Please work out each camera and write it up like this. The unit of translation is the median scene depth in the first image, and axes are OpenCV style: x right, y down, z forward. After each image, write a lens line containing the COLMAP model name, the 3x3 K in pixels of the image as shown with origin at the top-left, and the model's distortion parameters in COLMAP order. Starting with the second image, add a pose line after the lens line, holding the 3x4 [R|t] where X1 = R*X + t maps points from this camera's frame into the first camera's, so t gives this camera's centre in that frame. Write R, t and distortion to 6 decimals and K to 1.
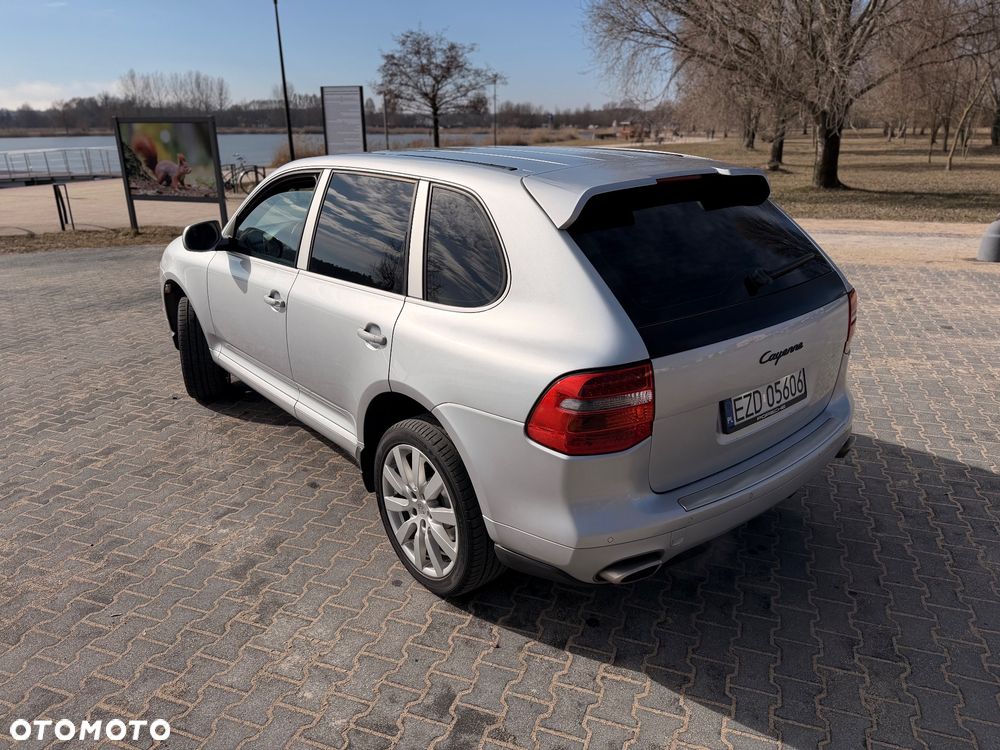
lens RADIAL K [[692.3, 0, 501.4], [0, 692.3, 375.9], [0, 0, 1]] dist [0.033324, -0.036780]
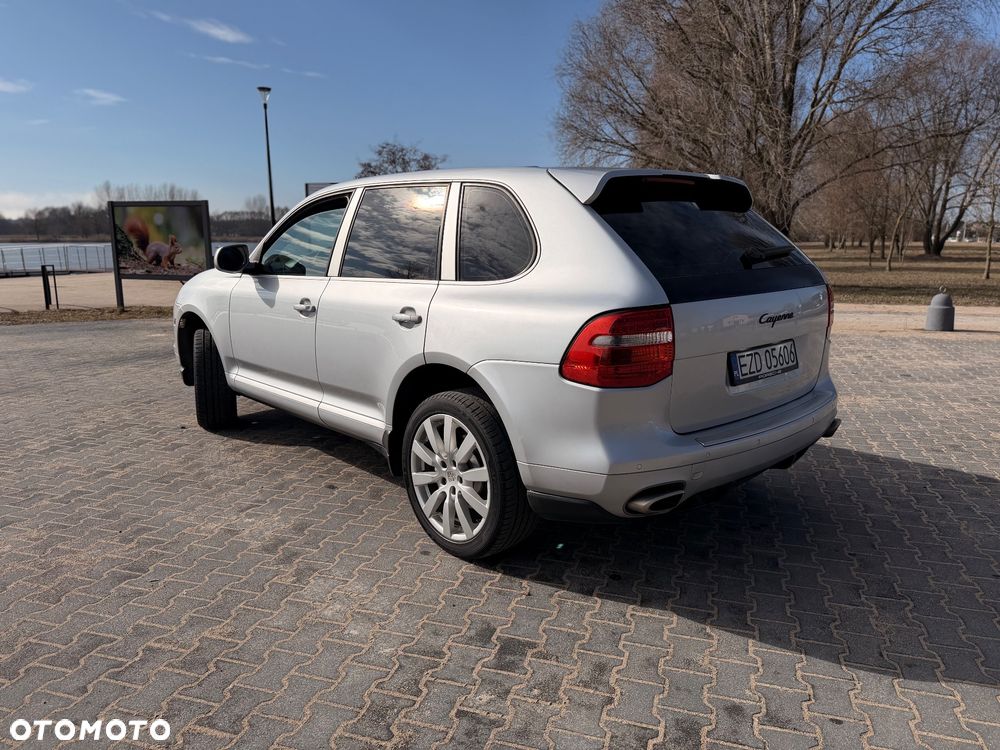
lens RADIAL K [[692.3, 0, 496.9], [0, 692.3, 374.0], [0, 0, 1]] dist [0.033324, -0.036780]
pose [[0.998984, -0.000005, 0.045072, -0.078175], [0.006844, 0.988421, -0.151583, 0.166419], [-0.044549, 0.151738, 0.987416, -0.067862]]
